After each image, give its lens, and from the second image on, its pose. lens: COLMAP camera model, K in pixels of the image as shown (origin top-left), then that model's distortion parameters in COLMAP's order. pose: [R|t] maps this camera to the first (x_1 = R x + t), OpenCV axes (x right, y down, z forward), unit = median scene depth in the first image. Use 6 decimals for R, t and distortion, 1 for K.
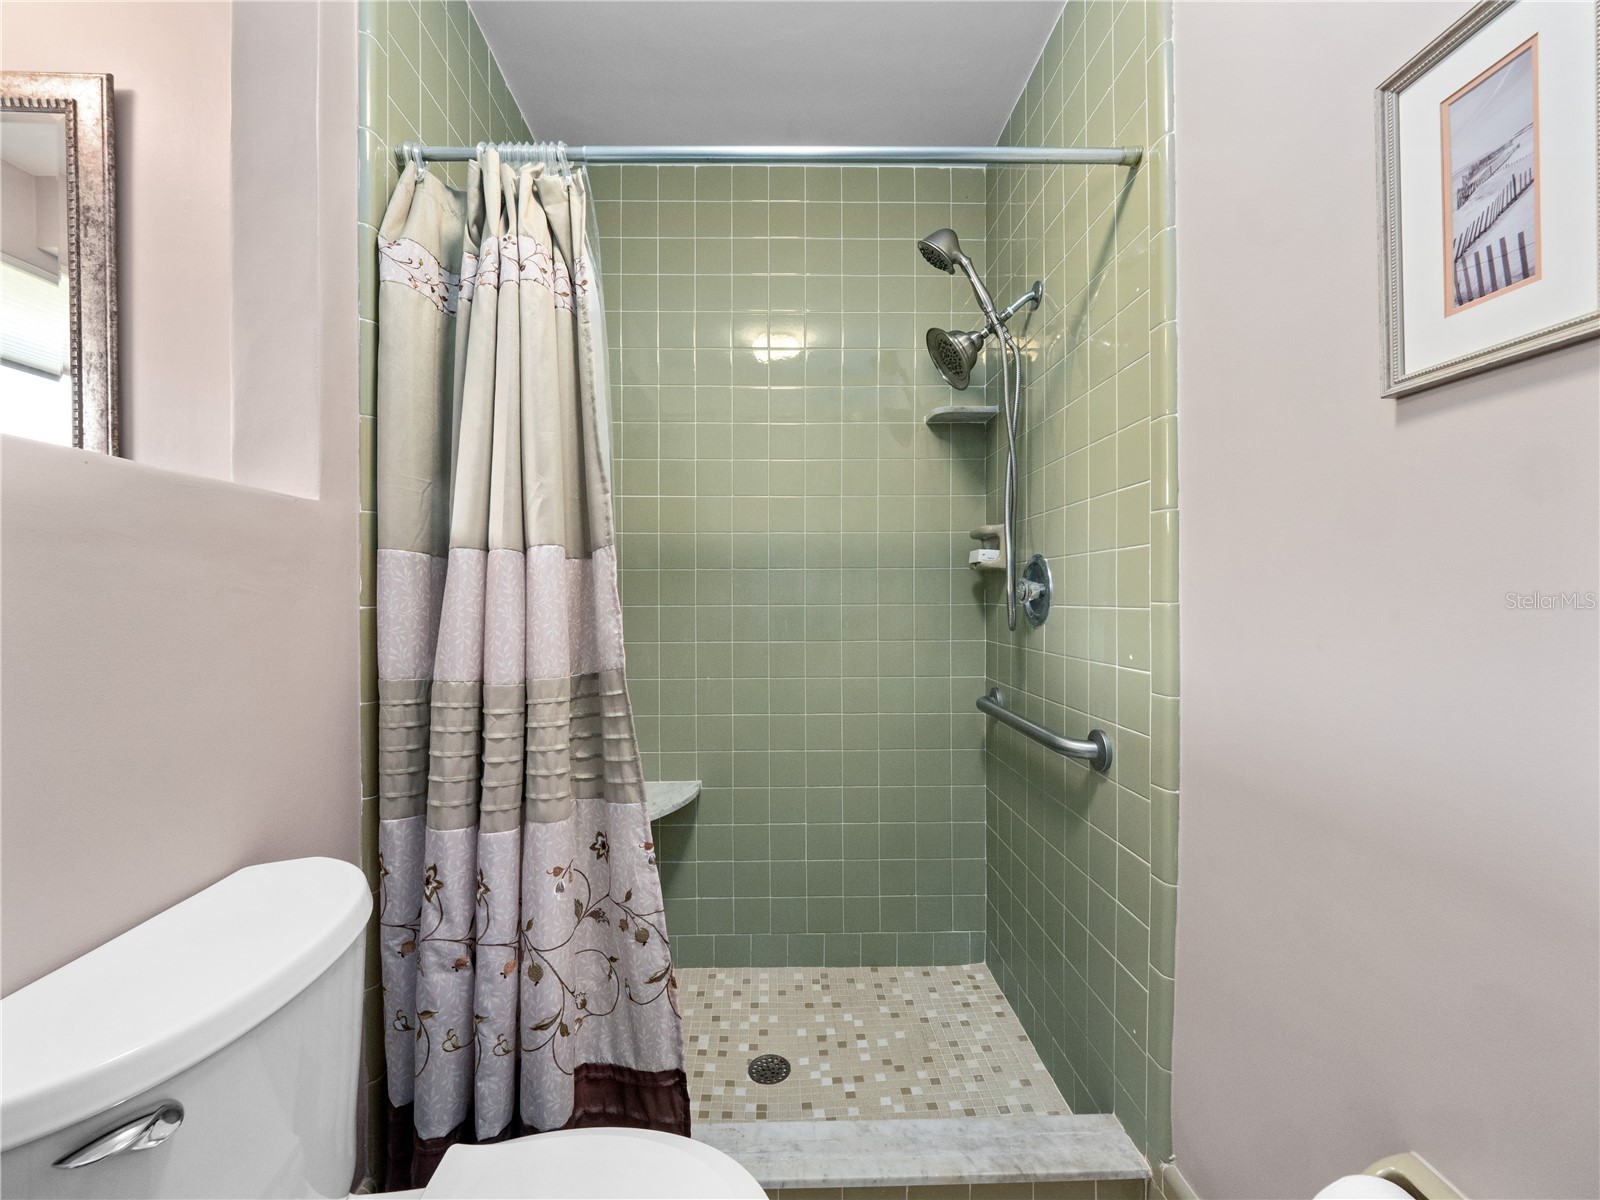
lens RADIAL K [[678.6, 0, 793.7], [0, 678.6, 594.2], [0, 0, 1]] dist [-0.003033, -0.000490]
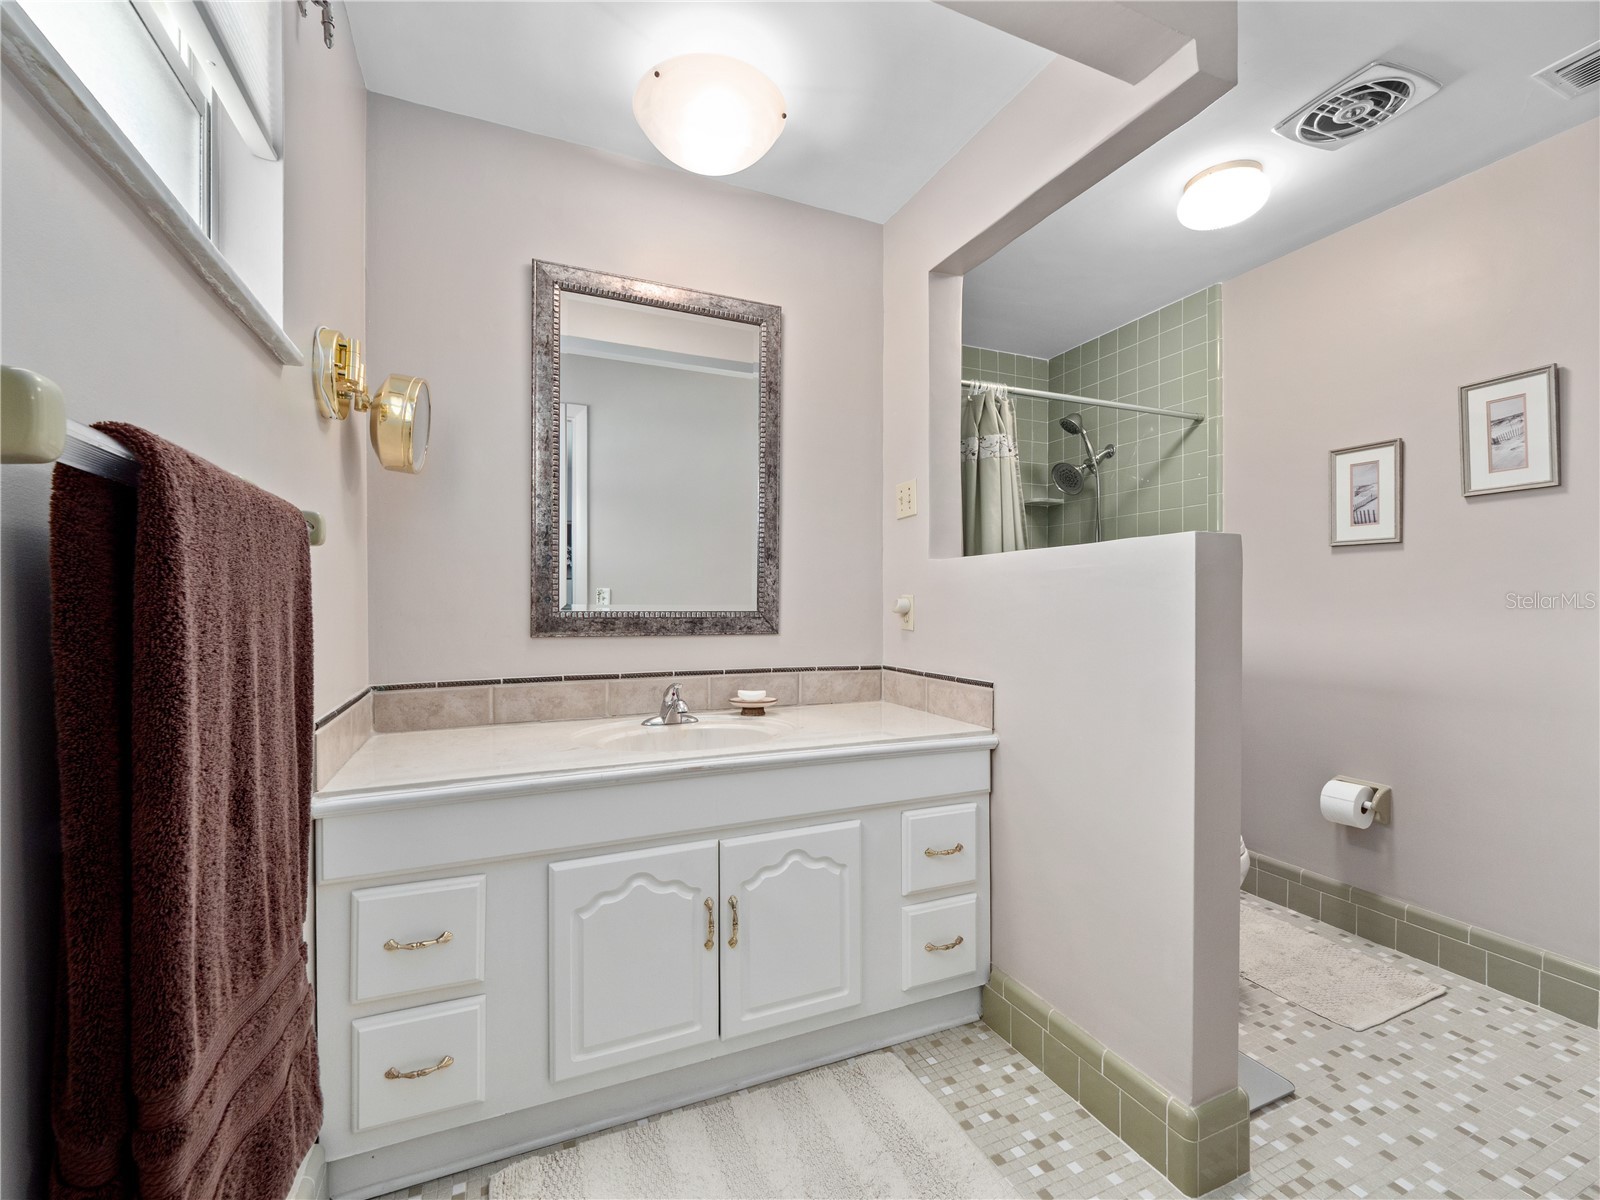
lens RADIAL K [[678.6, 0, 793.7], [0, 678.6, 594.2], [0, 0, 1]] dist [-0.003033, -0.000490]
pose [[0.928456, 0.007166, 0.371373, -1.753507], [-0.005443, 0.999969, -0.005688, -0.020621], [-0.371402, 0.003260, 0.928466, -0.680226]]
